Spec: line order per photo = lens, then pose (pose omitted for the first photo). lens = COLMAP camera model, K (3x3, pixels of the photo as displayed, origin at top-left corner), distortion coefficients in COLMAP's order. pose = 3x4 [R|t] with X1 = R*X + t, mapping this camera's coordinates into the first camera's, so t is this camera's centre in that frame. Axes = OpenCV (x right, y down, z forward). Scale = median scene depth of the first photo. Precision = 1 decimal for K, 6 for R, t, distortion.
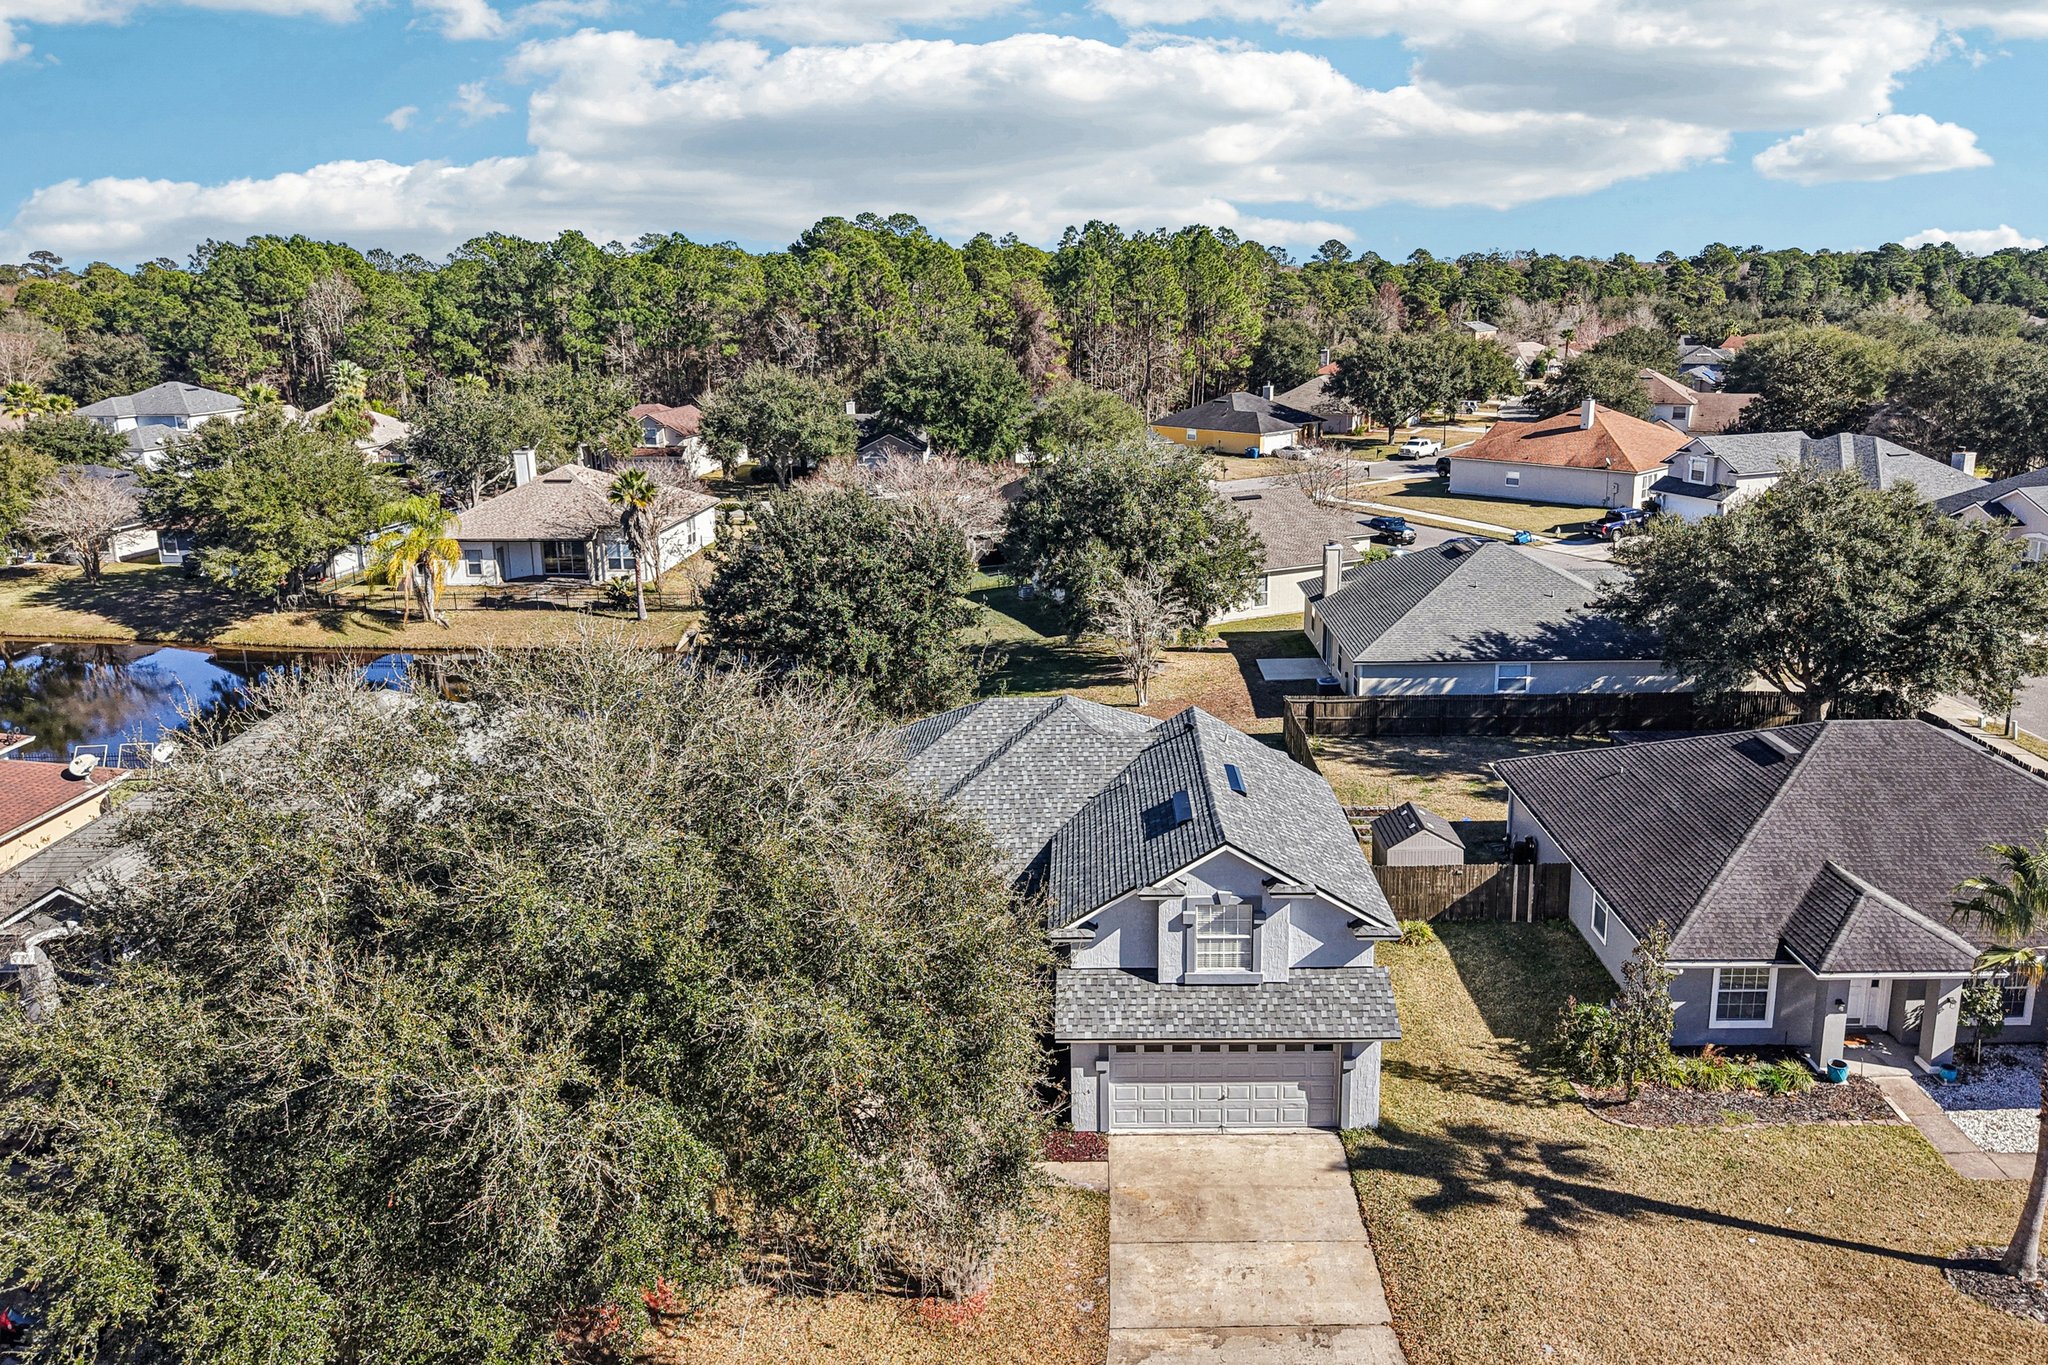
lens RADIAL K [[1472.3, 0, 1029.0], [0, 1472.3, 592.8], [0, 0, 1]] dist [0.039206, -0.055482]
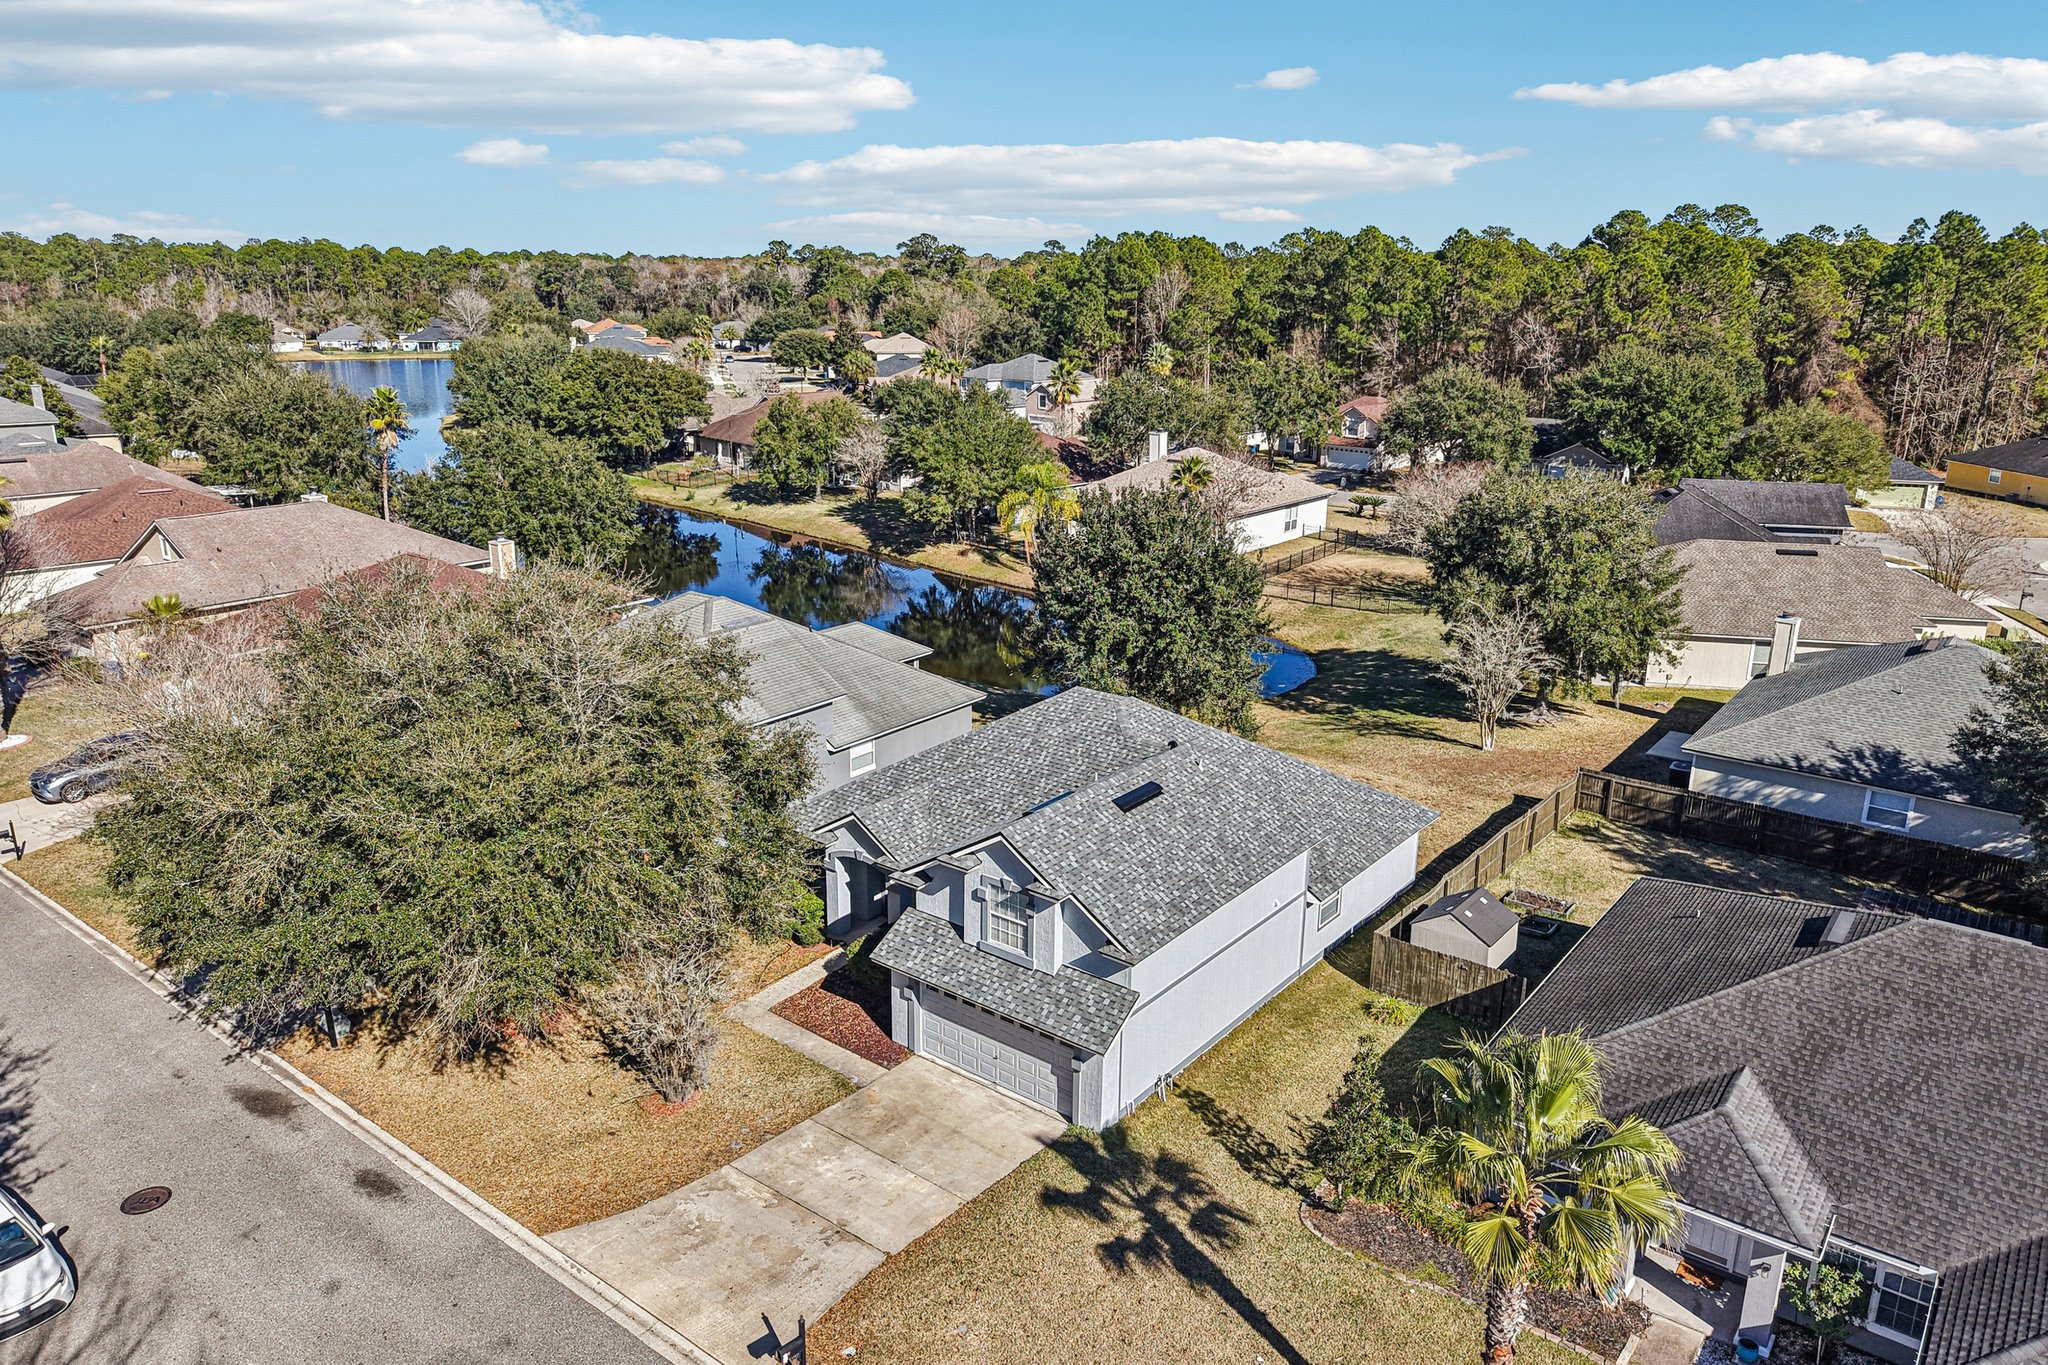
lens RADIAL K [[1383.9, 0, 988.5], [0, 1383.9, 673.6], [0, 0, 1]] dist [0.082173, -0.104711]
pose [[0.794416, 0.183781, -0.578902, 0.332616], [-0.139028, 0.982840, 0.121232, -0.036519], [0.591248, -0.015825, 0.806334, 0.066394]]
